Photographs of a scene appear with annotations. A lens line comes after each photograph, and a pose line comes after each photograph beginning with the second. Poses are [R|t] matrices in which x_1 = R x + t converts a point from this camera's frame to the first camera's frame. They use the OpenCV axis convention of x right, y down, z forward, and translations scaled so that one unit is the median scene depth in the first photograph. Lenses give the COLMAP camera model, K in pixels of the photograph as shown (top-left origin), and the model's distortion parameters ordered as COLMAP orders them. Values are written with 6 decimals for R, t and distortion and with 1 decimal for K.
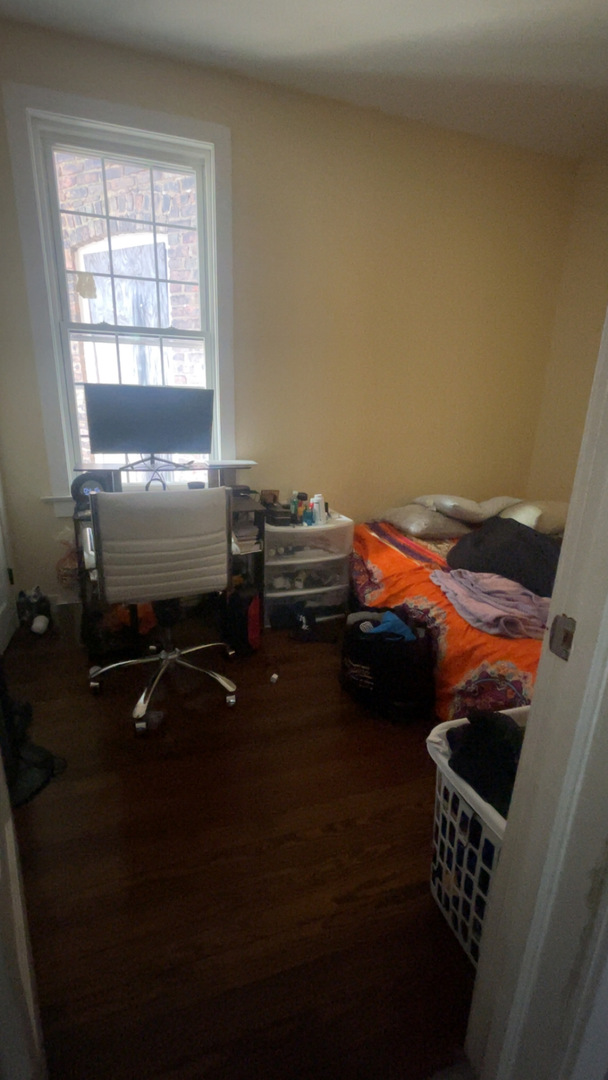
lens RADIAL K [[459.6, 0, 298.3], [0, 459.6, 536.0], [0, 0, 1]] dist [-0.001918, -0.000136]
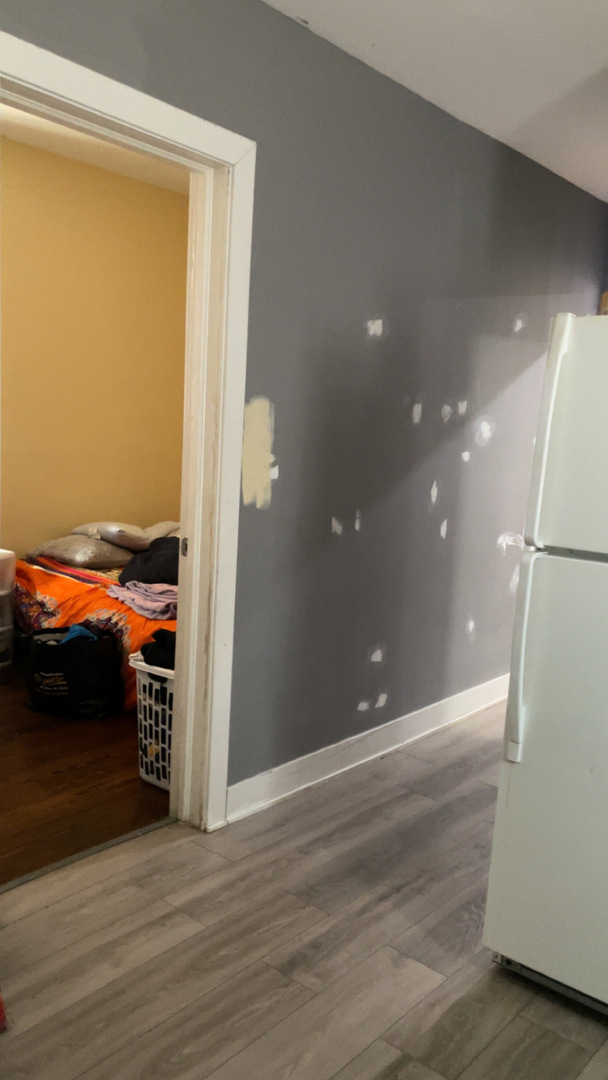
lens RADIAL K [[849.4, 0, 304.0], [0, 849.4, 540.0], [0, 0, 1]] dist [0.130324, -0.295258]
pose [[0.842121, -0.057110, 0.536255, -0.364761], [0.116440, 0.990177, -0.077403, 0.167584], [-0.526567, 0.127625, 0.840499, -0.870634]]
